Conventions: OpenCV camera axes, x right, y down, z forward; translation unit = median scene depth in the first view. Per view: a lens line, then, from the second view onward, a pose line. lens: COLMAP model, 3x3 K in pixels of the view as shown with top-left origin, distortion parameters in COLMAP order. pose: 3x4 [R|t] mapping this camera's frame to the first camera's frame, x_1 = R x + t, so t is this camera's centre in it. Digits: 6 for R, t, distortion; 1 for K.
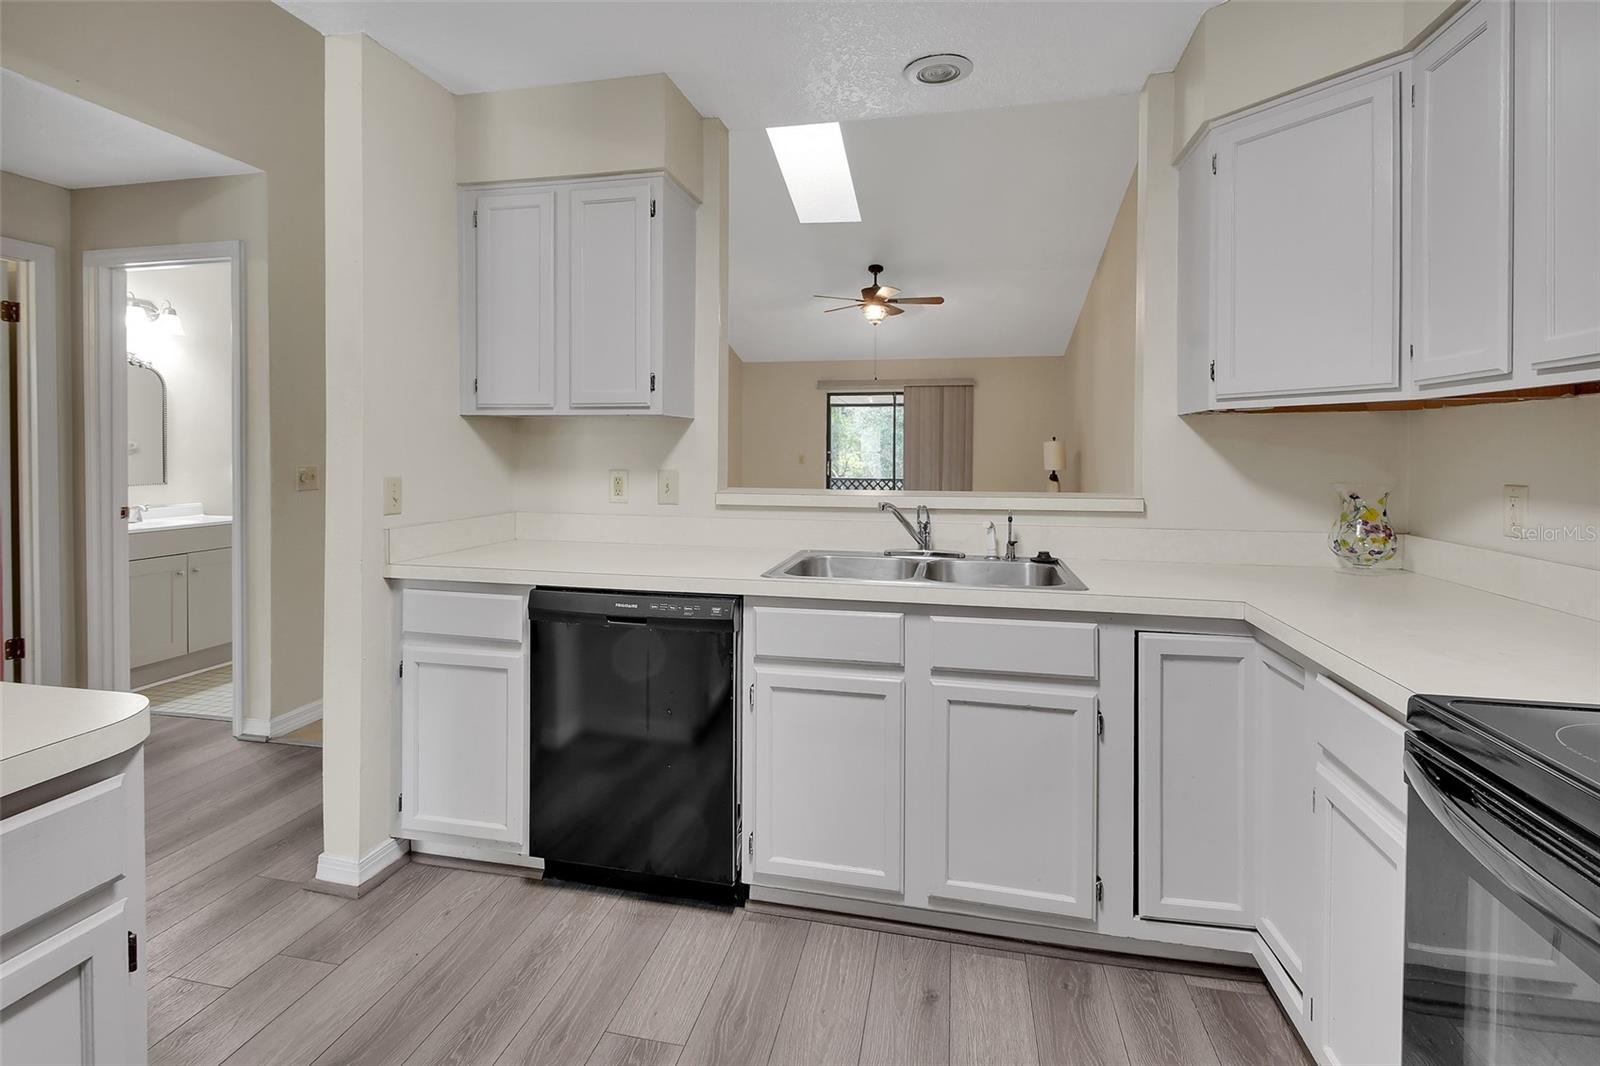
lens RADIAL K [[738.8, 0, 797.9], [0, 738.8, 456.5], [0, 0, 1]] dist [0.008893, -0.000841]
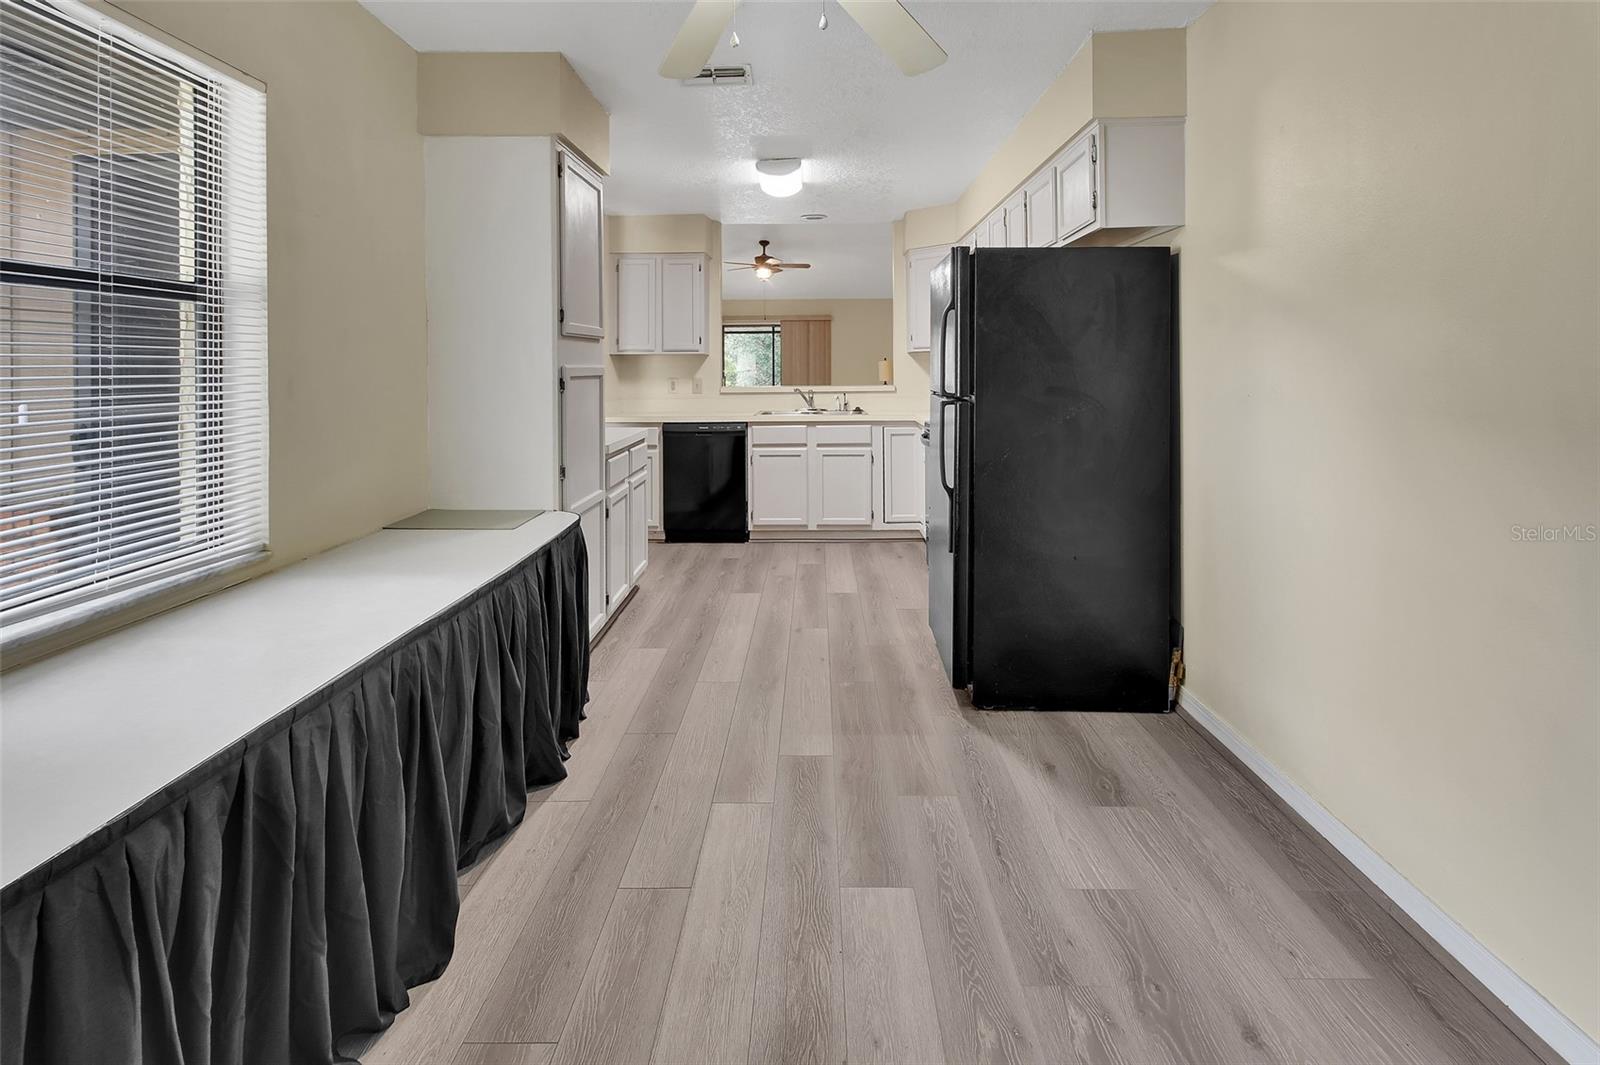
lens RADIAL K [[738.8, 0, 797.9], [0, 738.8, 456.0], [0, 0, 1]] dist [0.008893, -0.000841]
pose [[0.982097, -0.034896, 0.185118, -0.330612], [0.014306, 0.993671, 0.111414, 0.009495], [-0.187834, -0.106771, 0.976380, -1.395717]]
